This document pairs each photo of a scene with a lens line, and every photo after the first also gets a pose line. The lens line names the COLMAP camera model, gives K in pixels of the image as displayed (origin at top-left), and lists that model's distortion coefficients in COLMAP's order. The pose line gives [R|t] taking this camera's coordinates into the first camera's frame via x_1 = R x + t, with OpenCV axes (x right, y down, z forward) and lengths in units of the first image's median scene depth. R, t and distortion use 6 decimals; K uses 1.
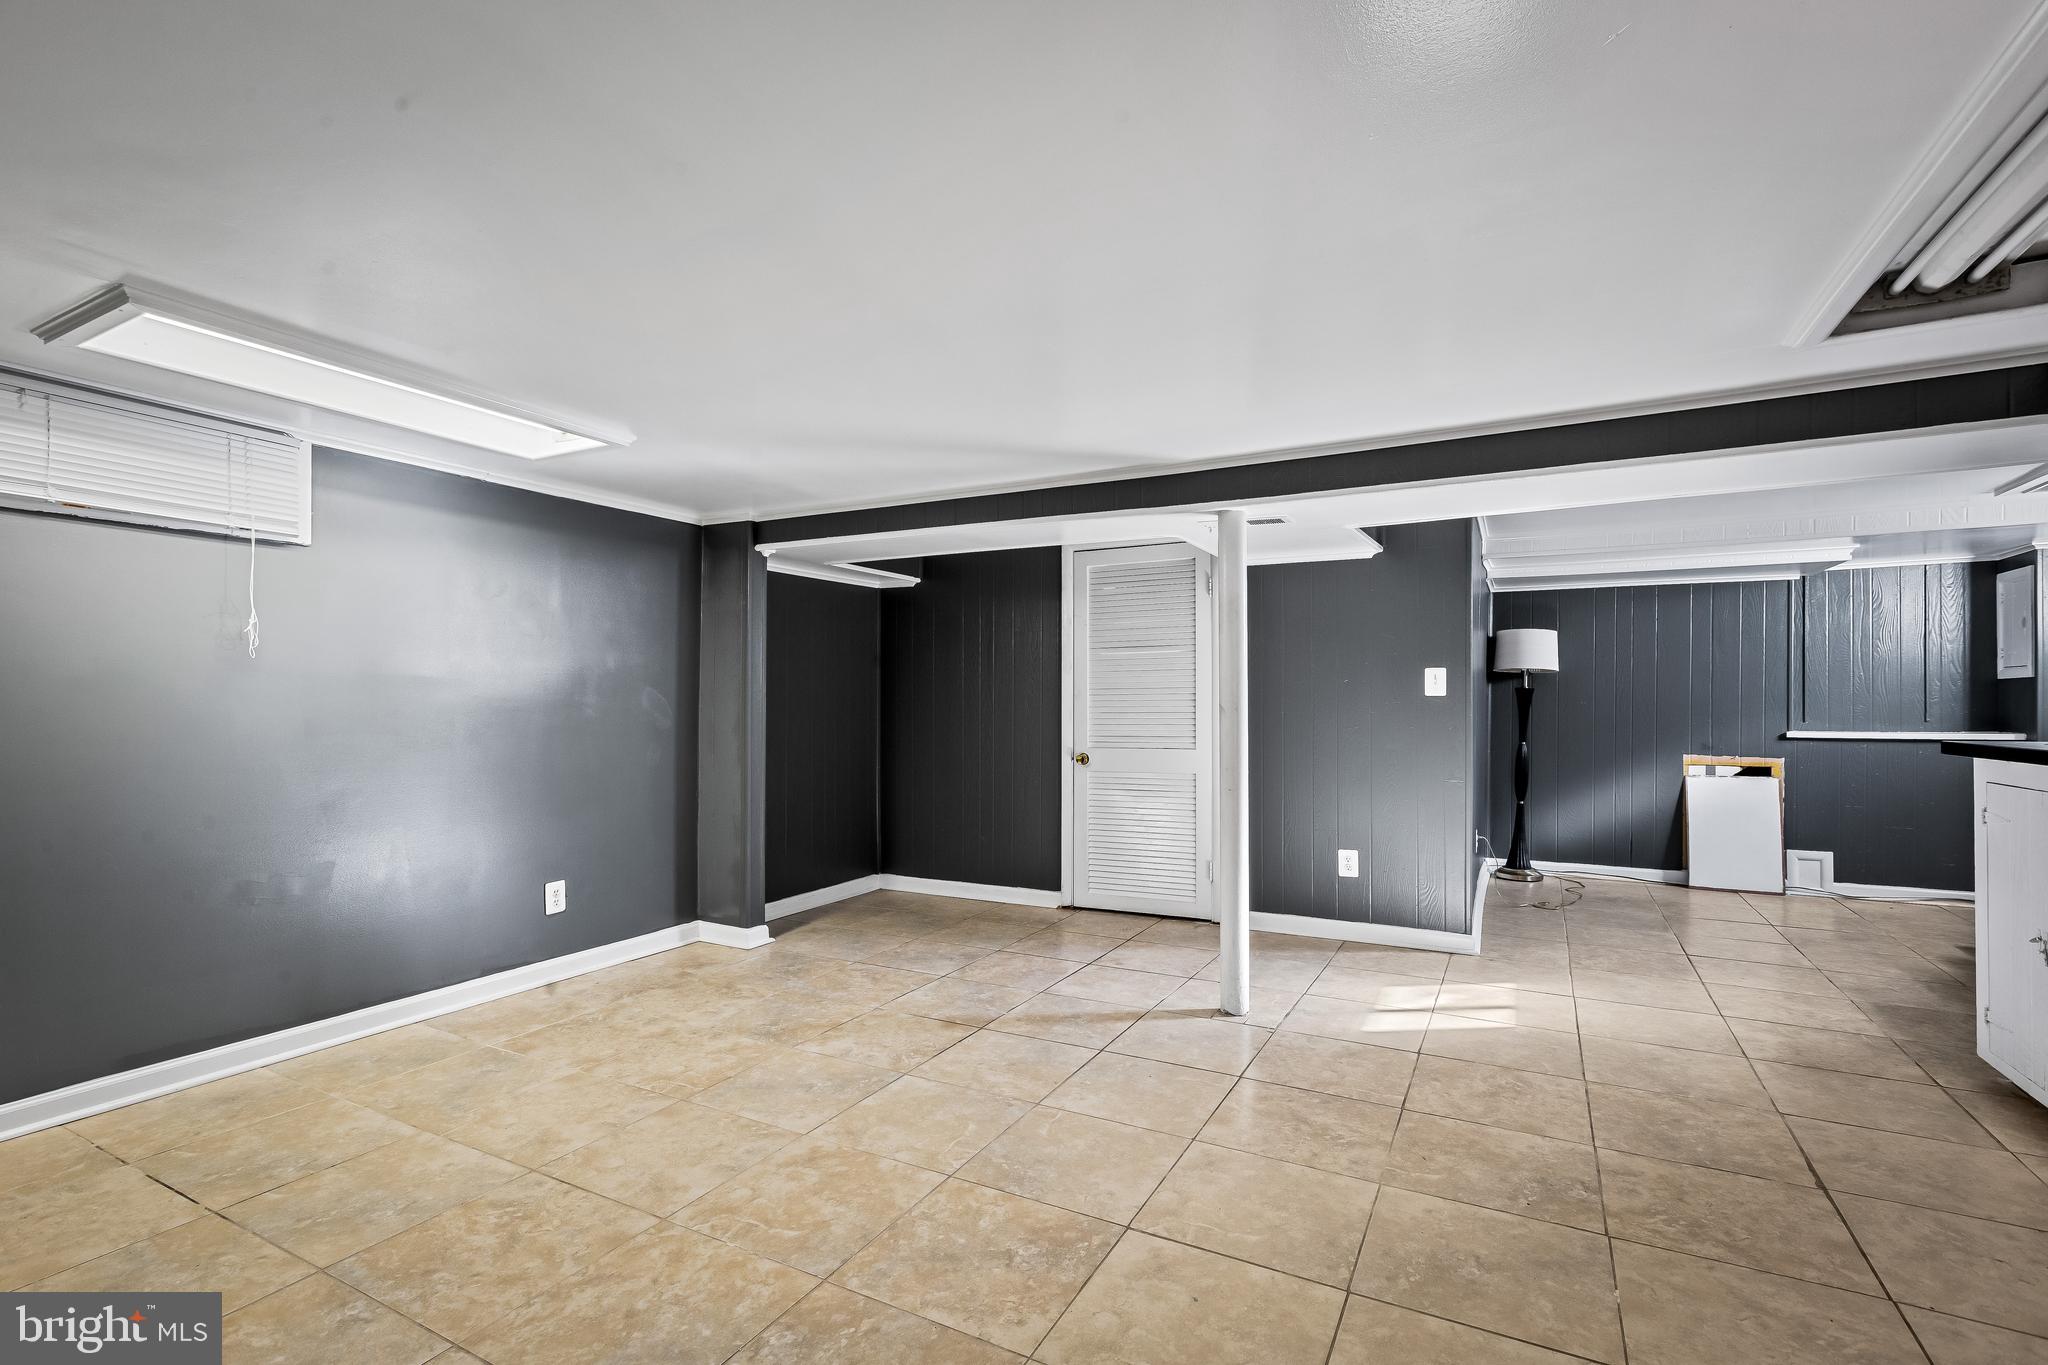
lens RADIAL K [[935.4, 0, 1017.3], [0, 935.4, 703.0], [0, 0, 1]] dist [-0.001911, 0.000575]
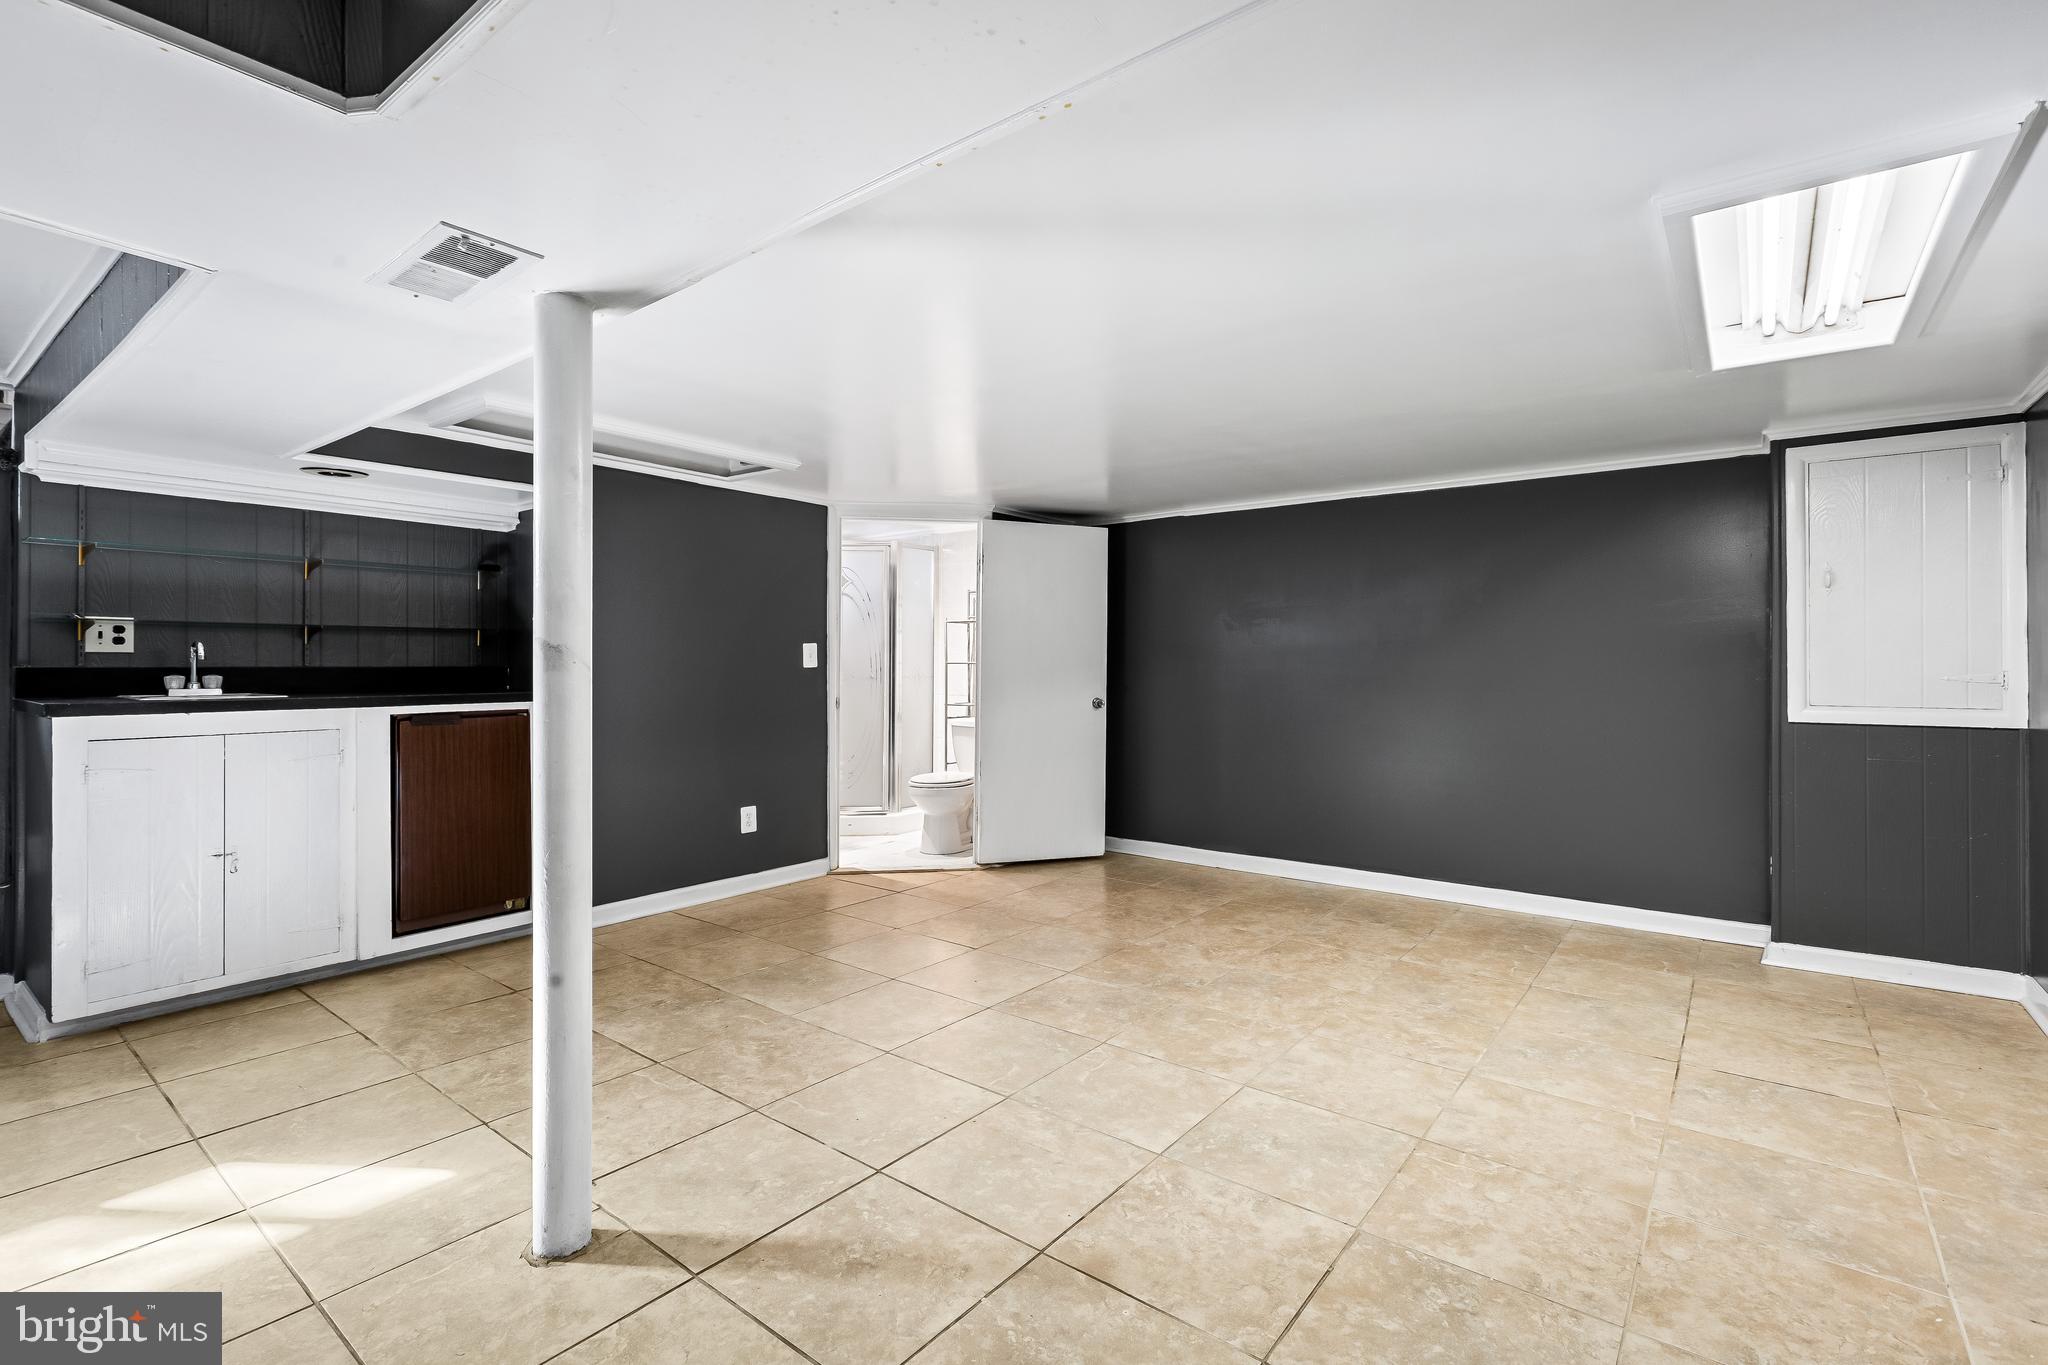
lens RADIAL K [[938.7, 0, 1024.3], [0, 938.7, 673.4], [0, 0, 1]] dist [-0.001770, -0.000482]
pose [[-0.985832, -0.001993, 0.167723, -0.123296], [-0.000810, 0.999974, 0.007123, 0.001980], [-0.167733, 0.006886, -0.985808, 1.576238]]
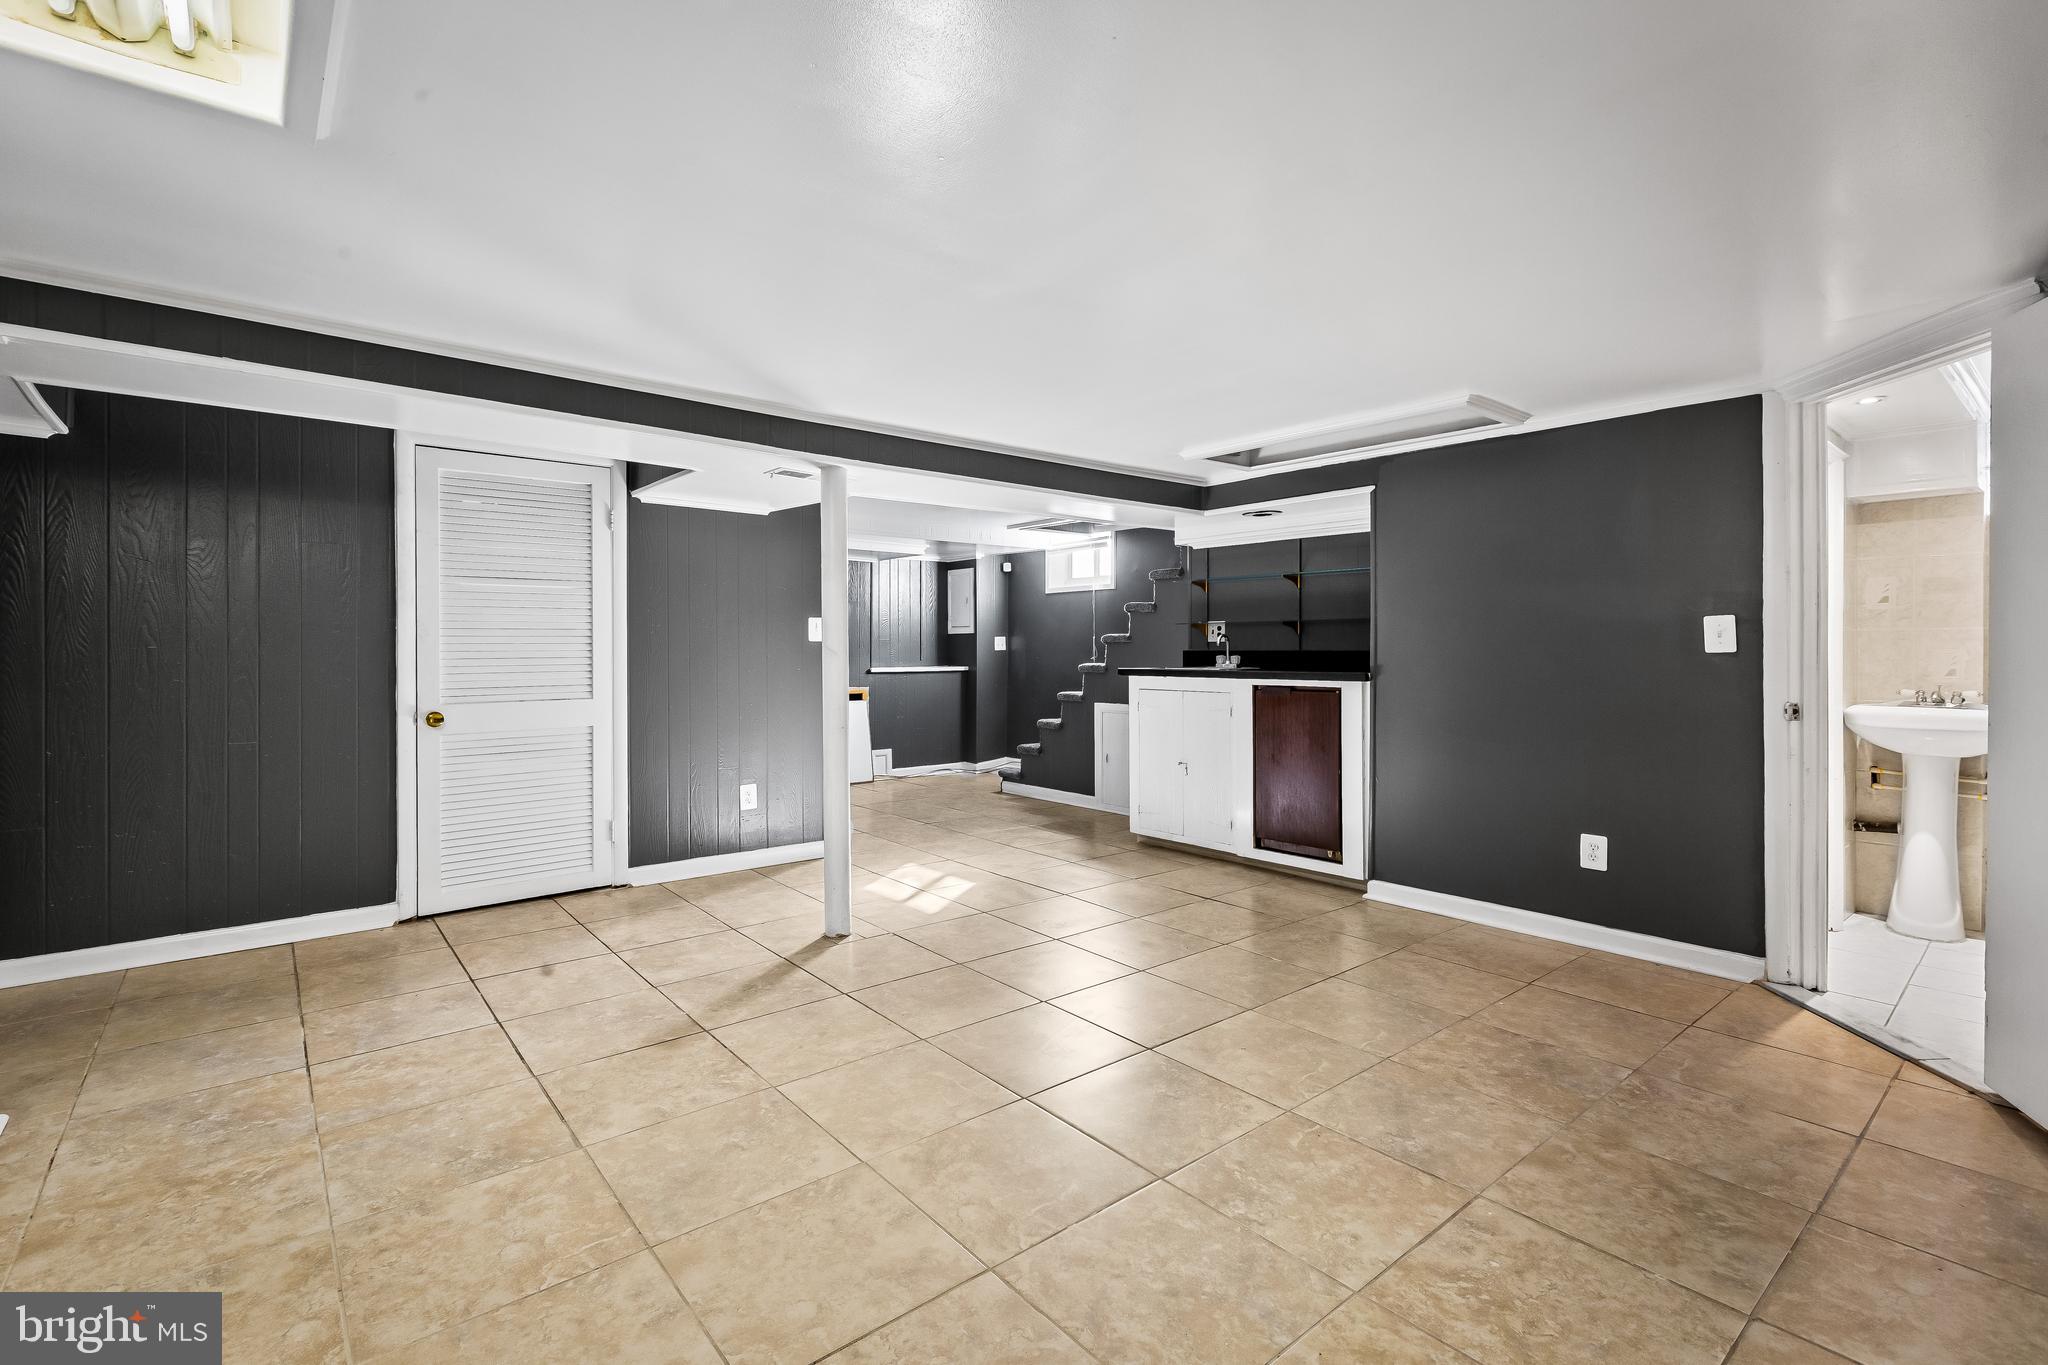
lens RADIAL K [[934.2, 0, 1029.1], [0, 934.2, 644.3], [0, 0, 1]] dist [0.000750, -0.000171]
pose [[0.369409, 0.005791, 0.929249, -0.730846], [-0.002604, 0.999983, -0.005196, 0.002057], [-0.929263, -0.000500, 0.369418, 0.425712]]
